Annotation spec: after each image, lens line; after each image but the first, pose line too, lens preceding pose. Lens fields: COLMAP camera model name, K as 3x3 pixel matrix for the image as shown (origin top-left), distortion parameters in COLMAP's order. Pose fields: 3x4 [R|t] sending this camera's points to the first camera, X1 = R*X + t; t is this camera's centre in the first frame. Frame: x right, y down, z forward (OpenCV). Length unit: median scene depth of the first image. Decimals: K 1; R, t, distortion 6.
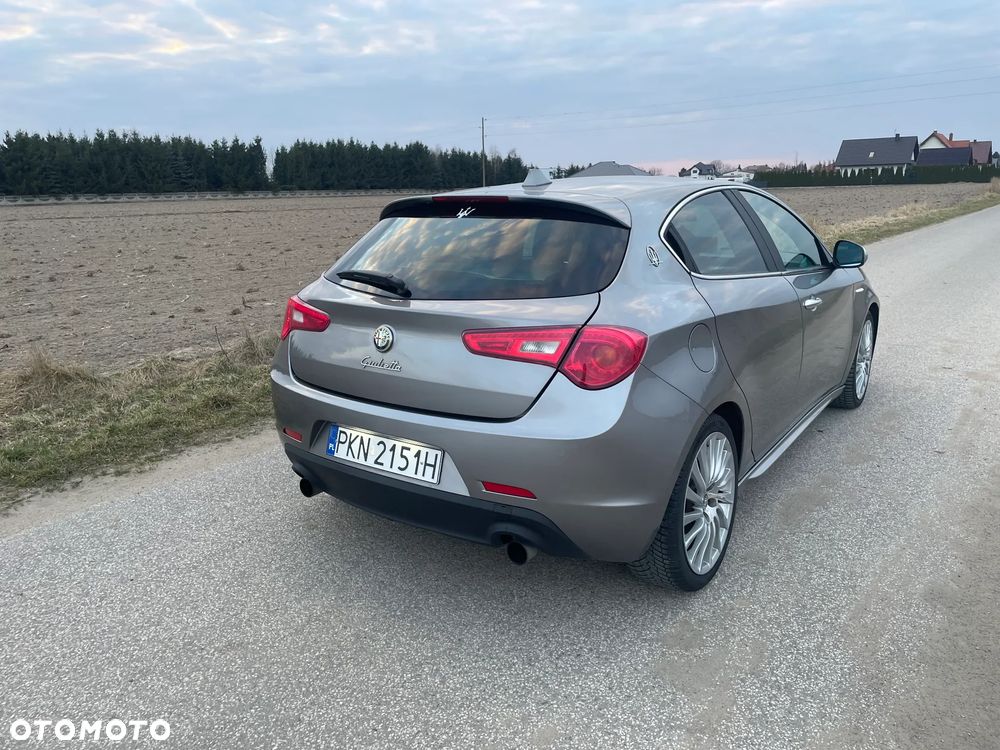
lens RADIAL K [[752.3, 0, 501.4], [0, 752.3, 371.5], [0, 0, 1]] dist [0.092614, -0.116269]
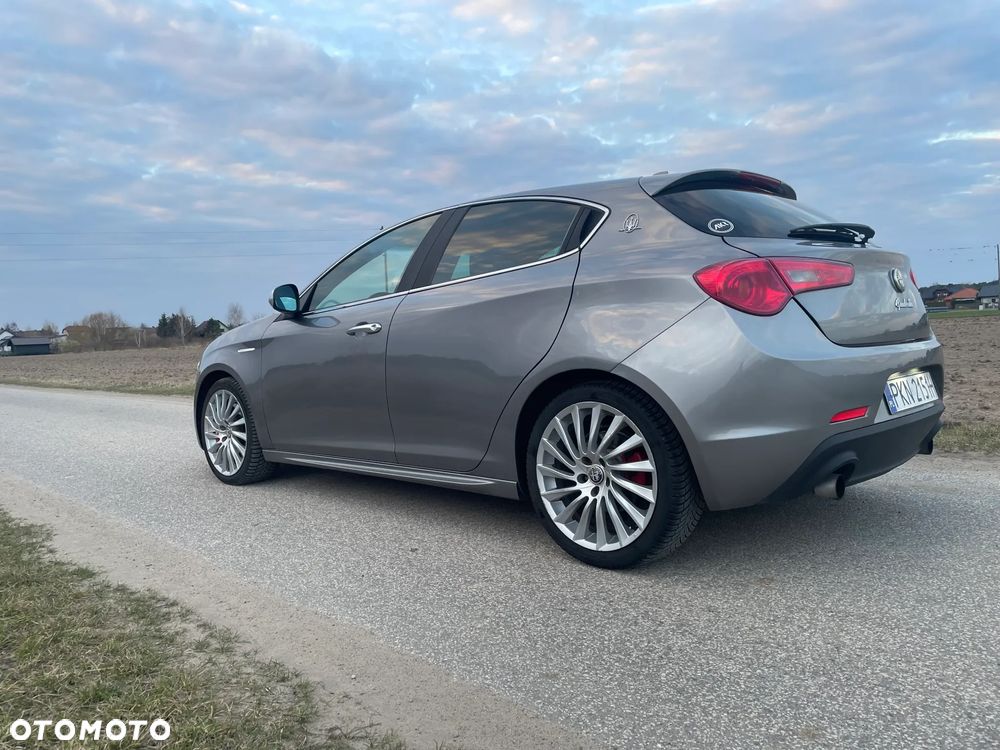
lens RADIAL K [[755.5, 0, 491.9], [0, 755.5, 375.1], [0, 0, 1]] dist [0.090272, -0.113877]
pose [[0.151103, -0.041637, 0.987641, -1.256830], [0.276650, 0.960969, -0.001813, -0.068716], [-0.949017, 0.273505, 0.156724, 1.350170]]
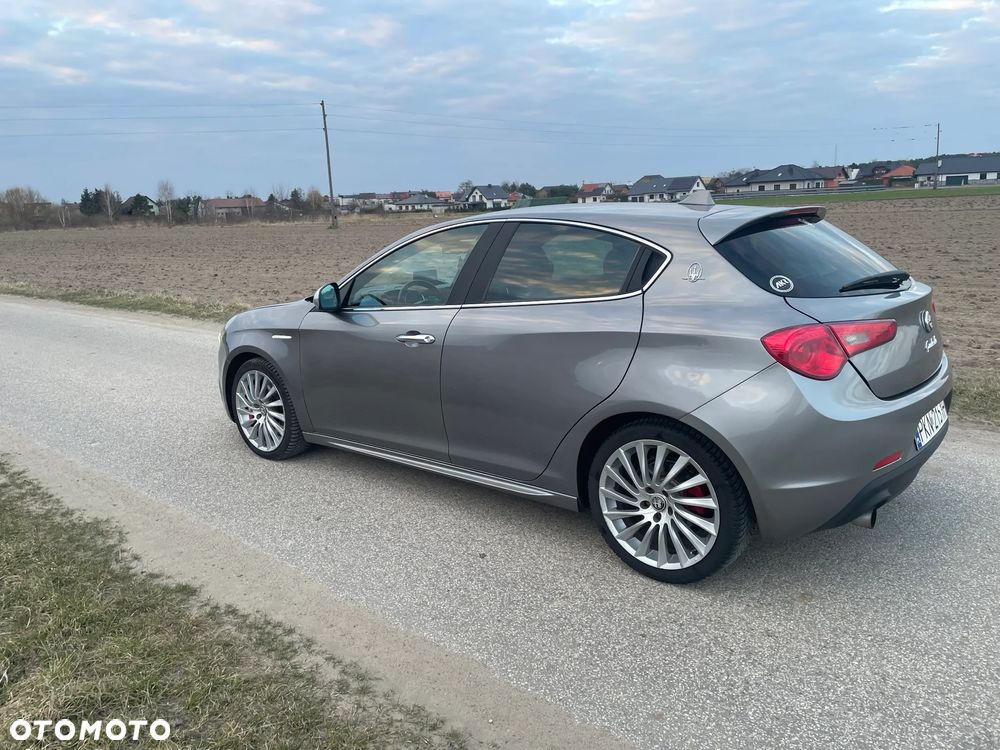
lens RADIAL K [[752.9, 0, 492.9], [0, 752.9, 376.6], [0, 0, 1]] dist [0.092622, -0.113259]
pose [[0.076619, -0.202768, 0.976225, -1.330303], [0.278854, 0.944389, 0.174270, -0.343836], [-0.957272, 0.258872, 0.128901, 1.452743]]
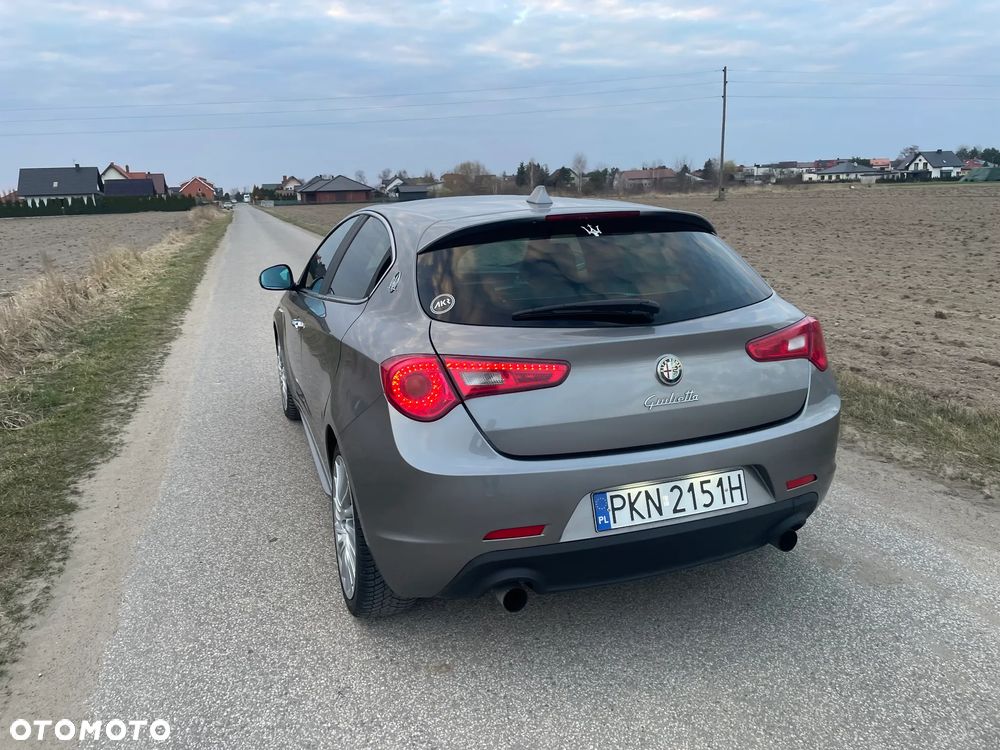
lens RADIAL K [[752.8, 0, 489.7], [0, 752.8, 371.4], [0, 0, 1]] dist [0.091929, -0.112971]
pose [[0.570437, -0.186871, 0.799800, -0.947535], [0.216869, 0.973484, 0.072776, -0.146839], [-0.792192, 0.131938, 0.595838, 0.611108]]
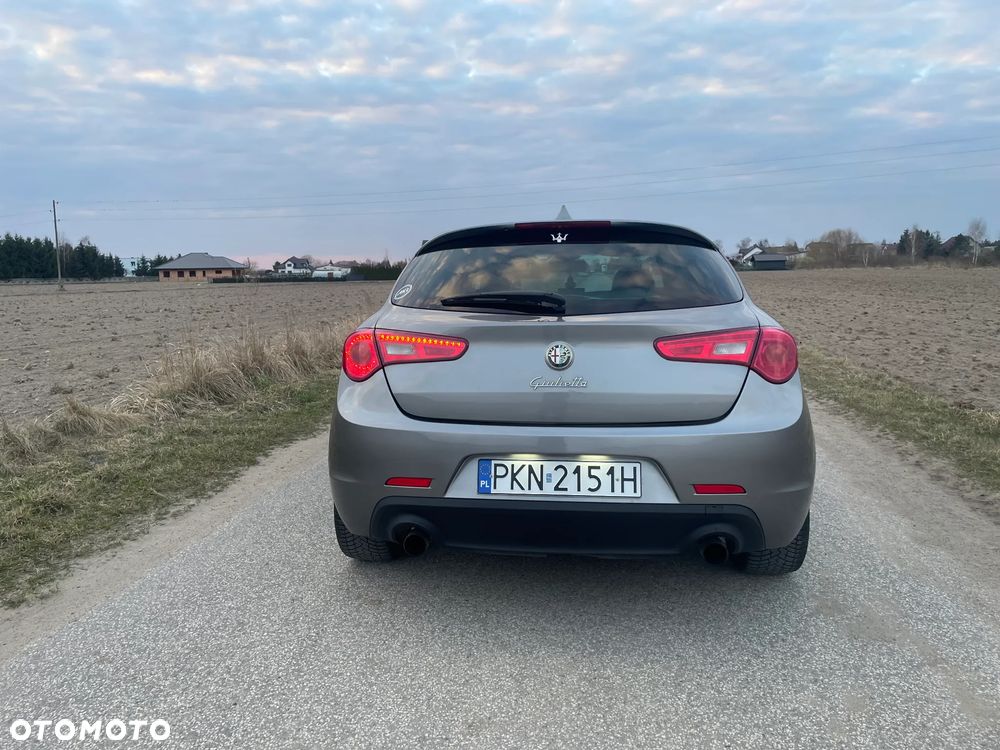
lens RADIAL K [[752.8, 0, 489.7], [0, 752.8, 371.4], [0, 0, 1]] dist [0.091929, -0.112971]
pose [[0.874370, -0.057758, 0.481811, -0.668376], [0.114733, 0.989346, -0.089613, 0.049304], [-0.471502, 0.133634, 0.871681, 0.199235]]
